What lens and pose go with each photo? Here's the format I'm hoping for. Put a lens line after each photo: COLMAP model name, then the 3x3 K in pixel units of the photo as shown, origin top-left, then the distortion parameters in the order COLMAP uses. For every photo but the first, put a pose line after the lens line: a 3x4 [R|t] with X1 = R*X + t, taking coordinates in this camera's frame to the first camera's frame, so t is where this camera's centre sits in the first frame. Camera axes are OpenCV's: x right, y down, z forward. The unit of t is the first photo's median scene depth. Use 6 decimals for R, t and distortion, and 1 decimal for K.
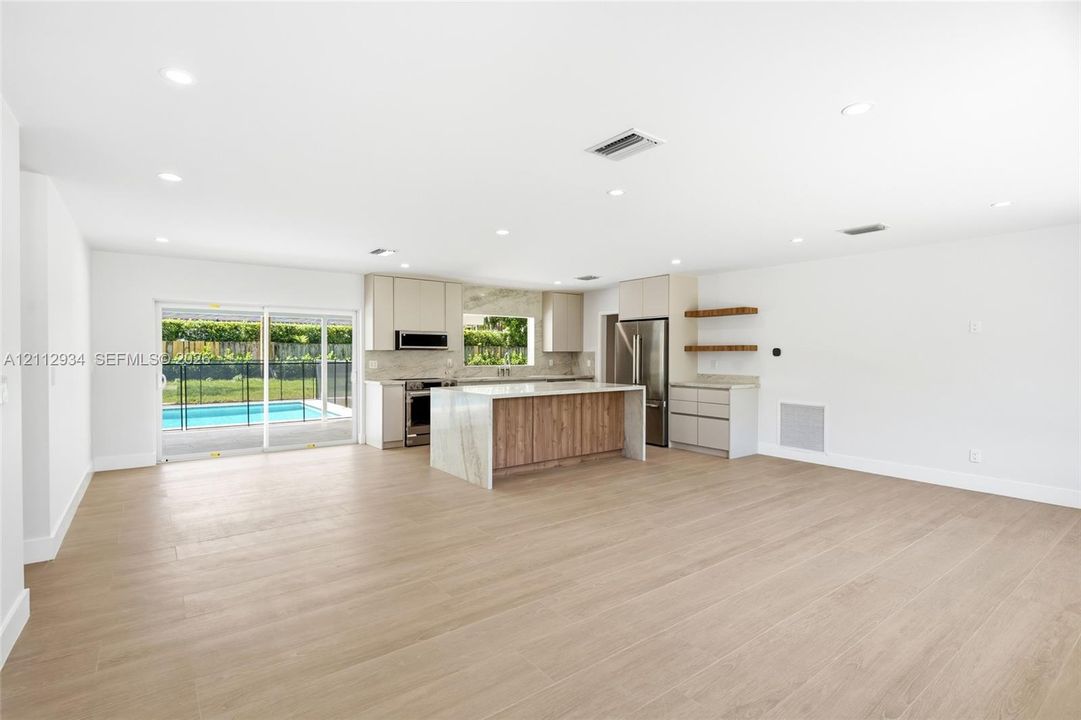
lens RADIAL K [[512.9, 0, 551.0], [0, 512.9, 358.2], [0, 0, 1]] dist [0.001625, -0.000984]
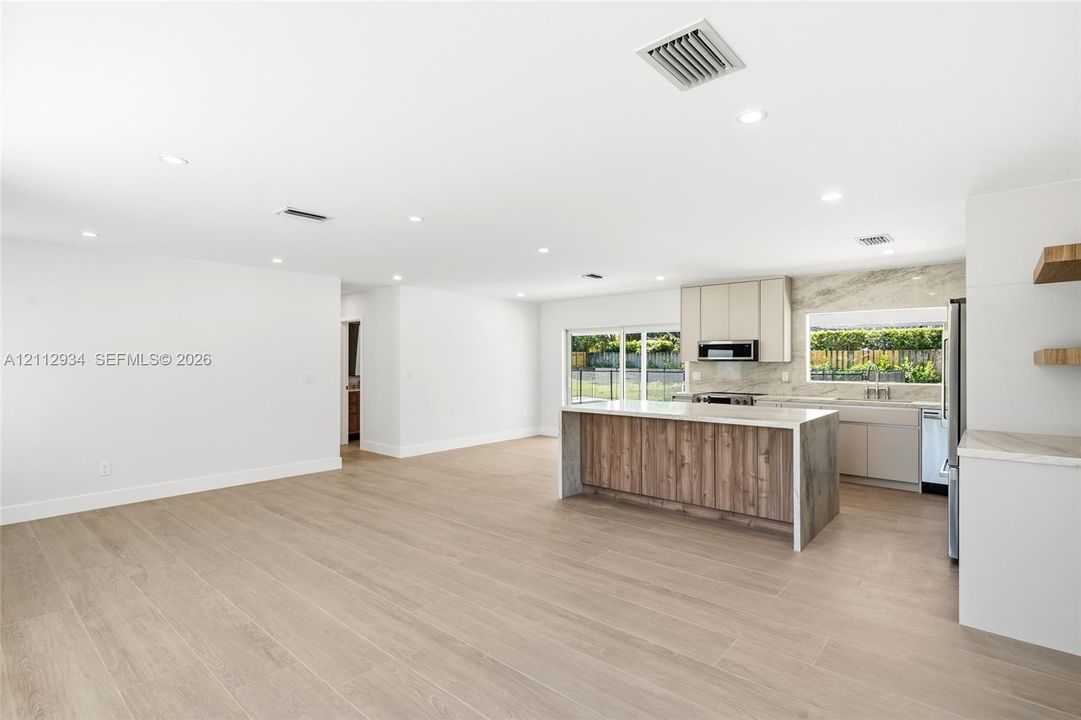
lens RADIAL K [[529.2, 0, 534.1], [0, 529.2, 358.8], [0, 0, 1]] dist [0.003544, -0.001245]
pose [[0.189947, -0.005409, -0.981779, 0.704841], [-0.008703, 0.999936, -0.007193, -0.012713], [0.981756, 0.009910, 0.189888, 0.577099]]
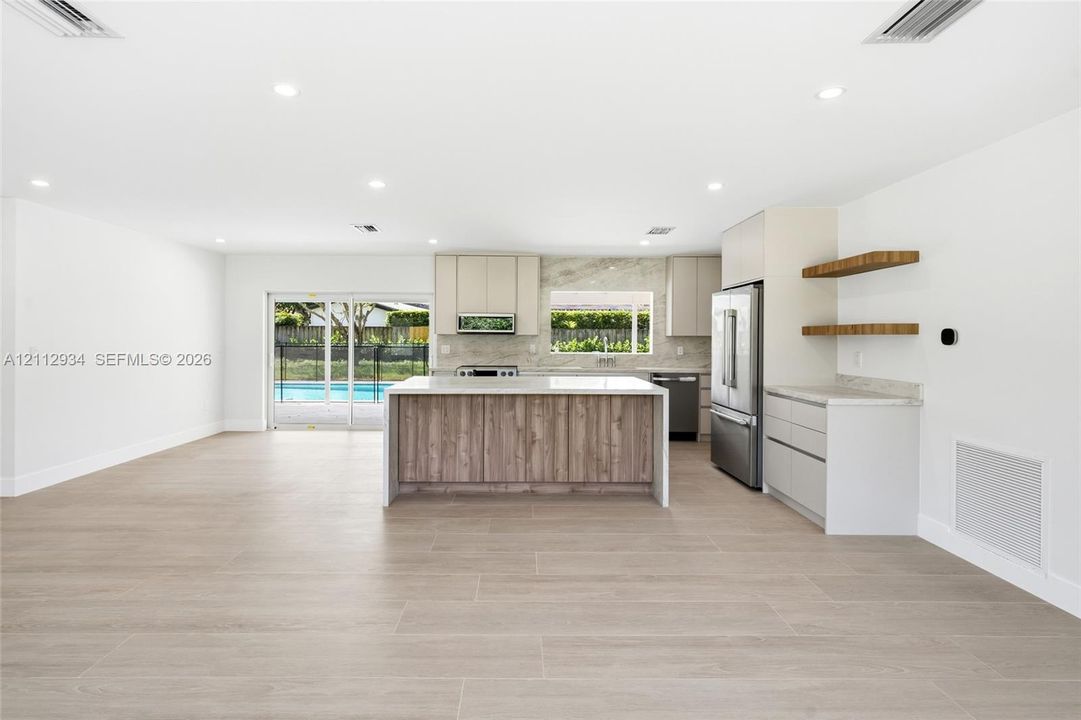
lens RADIAL K [[531.4, 0, 533.0], [0, 531.4, 334.9], [0, 0, 1]] dist [0.001888, -0.000469]
pose [[0.798172, -0.000729, -0.602429, 0.438949], [-0.009433, 0.999862, -0.013709, -0.002784], [0.602355, 0.016625, 0.798055, 0.364176]]
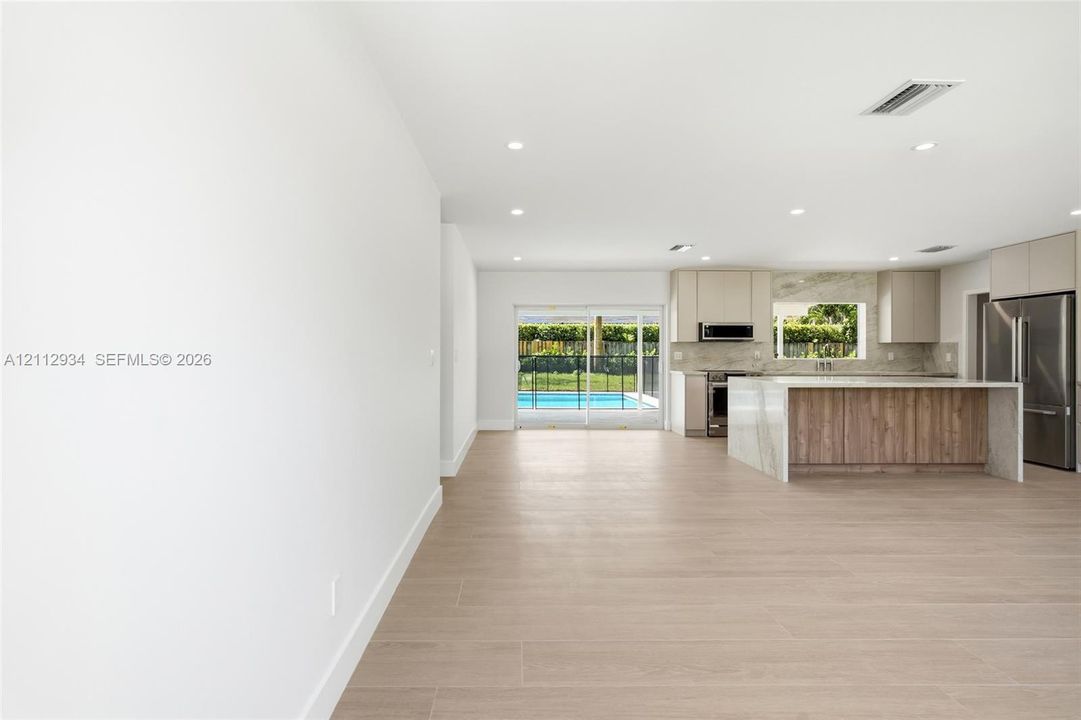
lens RADIAL K [[532.8, 0, 527.5], [0, 532.8, 351.4], [0, 0, 1]] dist [0.001146, -0.000111]
pose [[0.798266, -0.002577, -0.602300, 0.074226], [-0.005252, 0.999923, -0.011239, 0.020021], [0.602283, 0.012135, 0.798191, -0.064360]]
